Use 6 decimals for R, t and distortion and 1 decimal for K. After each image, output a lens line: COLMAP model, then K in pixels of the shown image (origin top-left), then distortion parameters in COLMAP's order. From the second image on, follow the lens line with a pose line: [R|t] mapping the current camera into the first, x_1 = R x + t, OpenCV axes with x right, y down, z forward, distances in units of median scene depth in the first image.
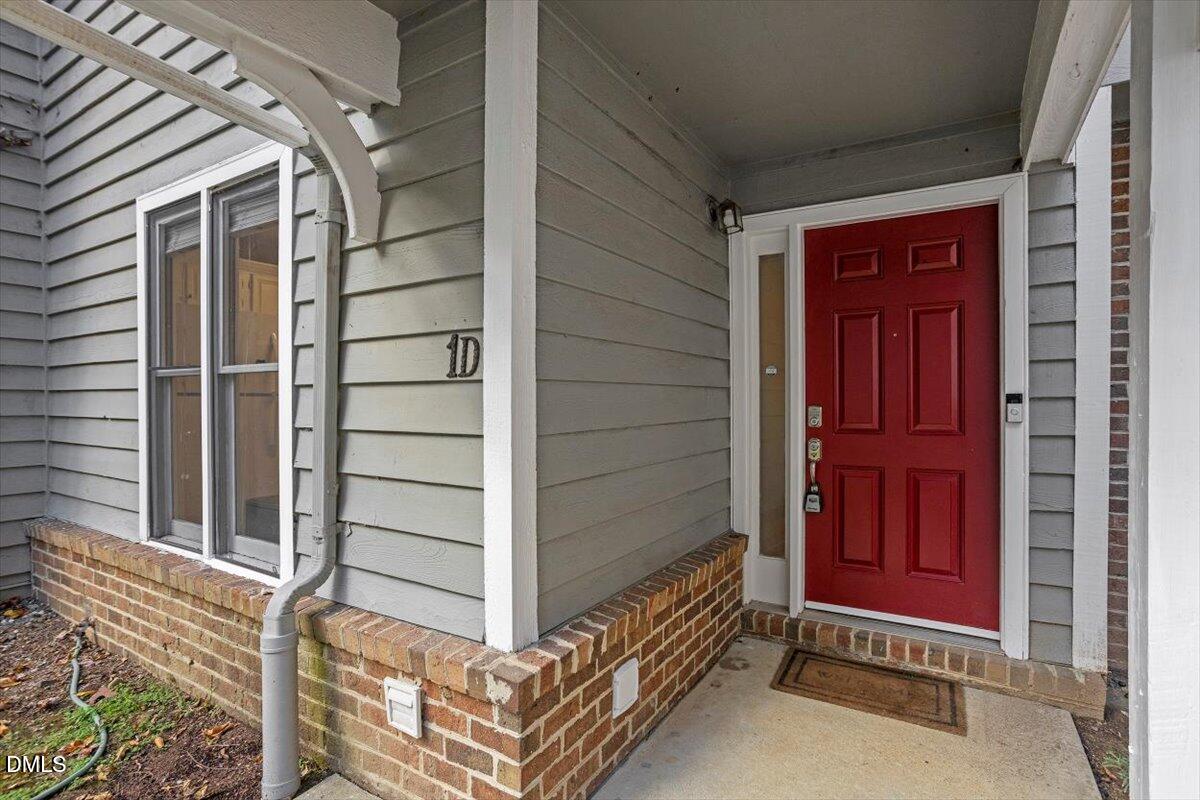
lens RADIAL K [[568.6, 0, 630.5], [0, 568.6, 398.3], [0, 0, 1]] dist [-0.039784, 0.030450]
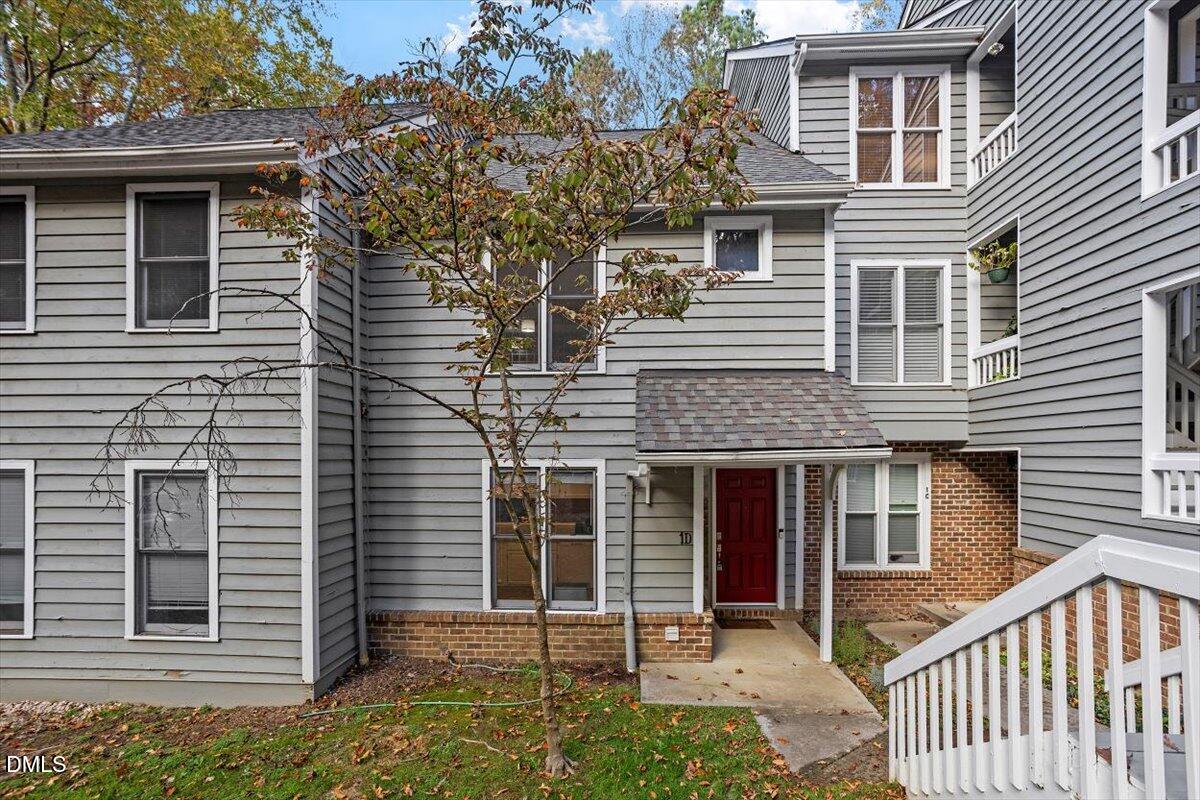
lens RADIAL K [[583.8, 0, 604.7], [0, 583.8, 451.9], [0, 0, 1]] dist [-0.000458, 0.000191]
pose [[0.887036, 0.001473, 0.461698, -1.843101], [0.000645, 0.999990, -0.004430, -0.453777], [-0.461700, 0.004228, 0.887026, -1.583933]]
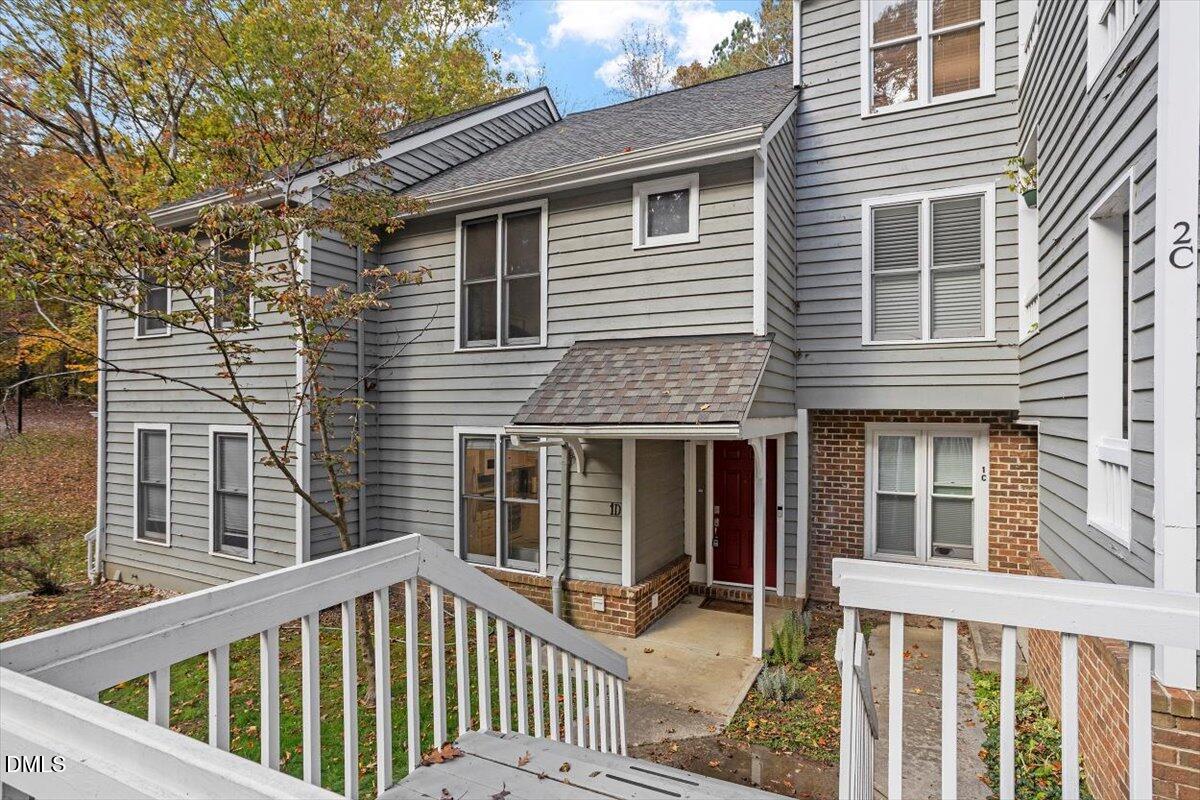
lens RADIAL K [[595.1, 0, 627.5], [0, 595.1, 406.1], [0, 0, 1]] dist [-0.001873, 0.000467]
pose [[0.996505, 0.004878, 0.083385, -0.391394], [-0.004308, 0.999966, -0.007016, -0.524261], [-0.083416, 0.006632, 0.996493, -2.109715]]
